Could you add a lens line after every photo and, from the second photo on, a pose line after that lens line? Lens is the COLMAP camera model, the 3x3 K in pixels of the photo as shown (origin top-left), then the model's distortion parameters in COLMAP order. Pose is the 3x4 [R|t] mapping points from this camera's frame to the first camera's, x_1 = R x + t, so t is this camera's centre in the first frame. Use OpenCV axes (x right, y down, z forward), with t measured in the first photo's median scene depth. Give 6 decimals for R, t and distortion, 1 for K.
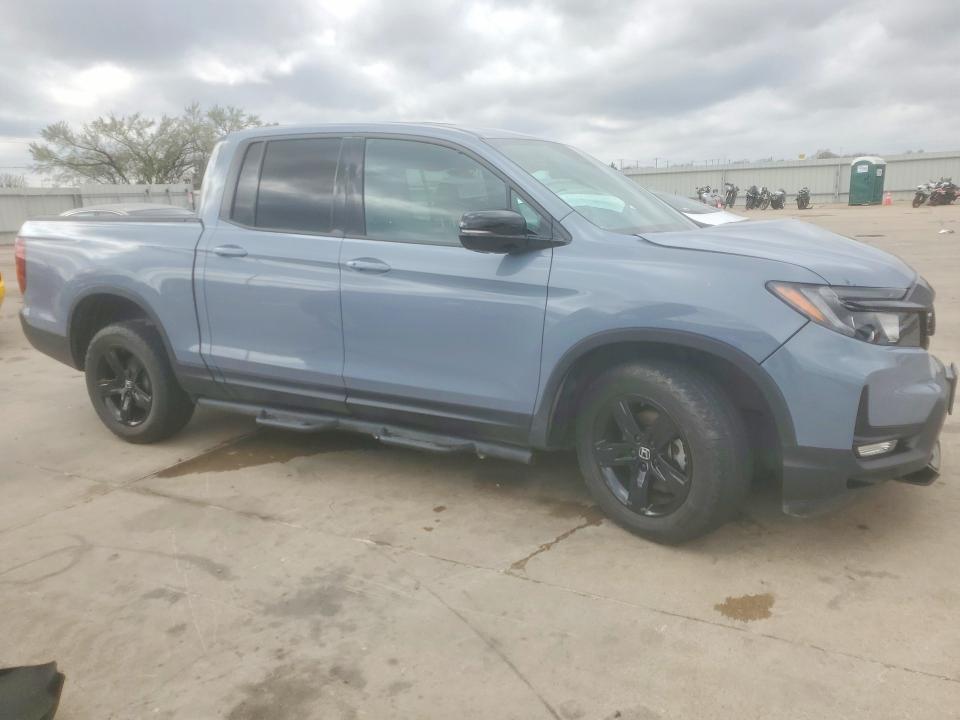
lens RADIAL K [[749.0, 0, 478.4], [0, 749.0, 357.6], [0, 0, 1]] dist [0.016369, -0.006768]
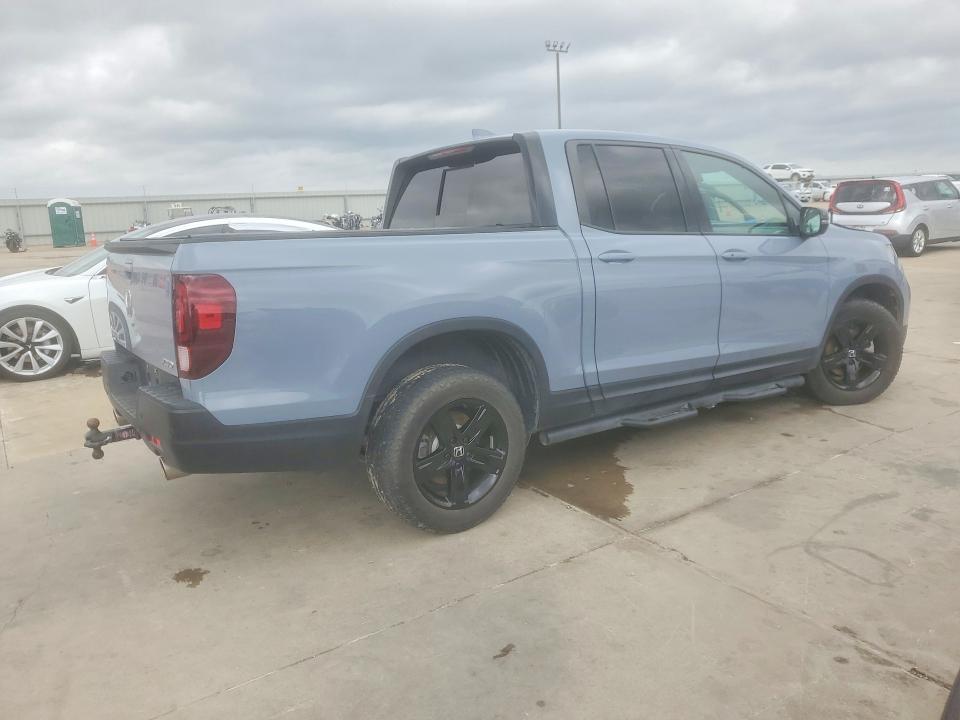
lens RADIAL K [[749.0, 0, 480.4], [0, 749.0, 367.4], [0, 0, 1]] dist [0.016369, -0.006768]
pose [[0.465404, -0.171486, 0.868327, -0.281568], [0.211055, 0.974253, 0.079285, -0.025961], [-0.859567, 0.146365, 0.489614, 0.156824]]
